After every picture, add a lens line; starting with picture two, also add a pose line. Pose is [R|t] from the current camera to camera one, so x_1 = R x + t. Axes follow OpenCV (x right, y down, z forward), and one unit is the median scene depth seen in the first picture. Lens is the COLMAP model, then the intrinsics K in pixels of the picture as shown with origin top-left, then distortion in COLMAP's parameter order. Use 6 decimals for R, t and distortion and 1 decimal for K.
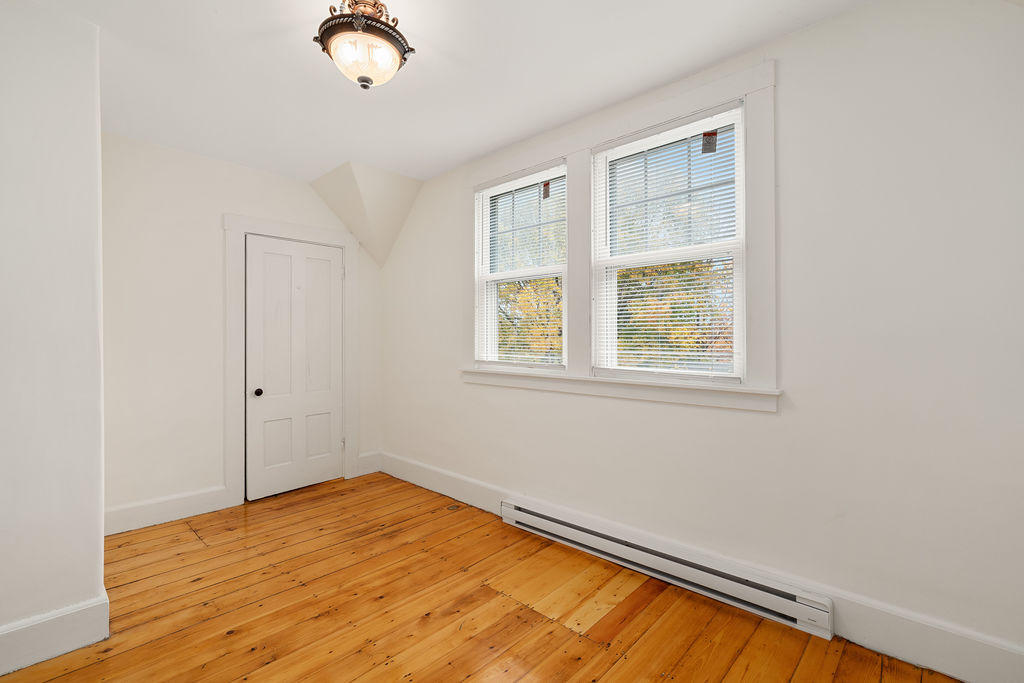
lens RADIAL K [[469.0, 0, 516.7], [0, 469.0, 338.6], [0, 0, 1]] dist [-0.003616, -0.000373]
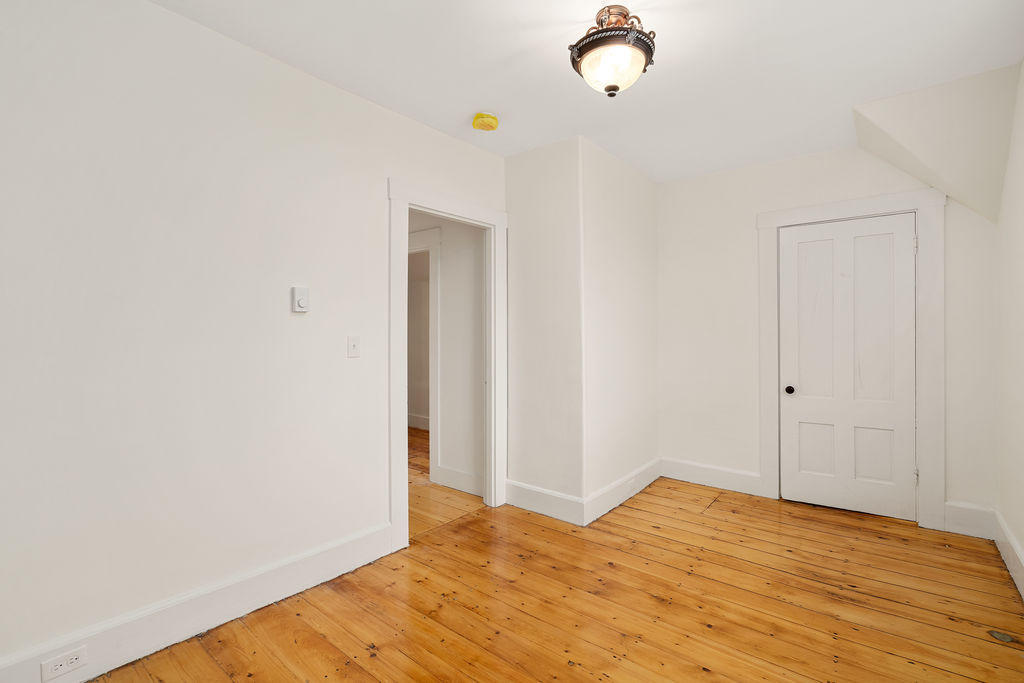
lens RADIAL K [[469.0, 0, 515.0], [0, 469.0, 344.2], [0, 0, 1]] dist [-0.003616, -0.000373]
pose [[0.073184, 0.028952, -0.996898, 0.417045], [0.000118, 0.999578, 0.029038, -0.008606], [0.997318, -0.002243, 0.073150, 0.421606]]
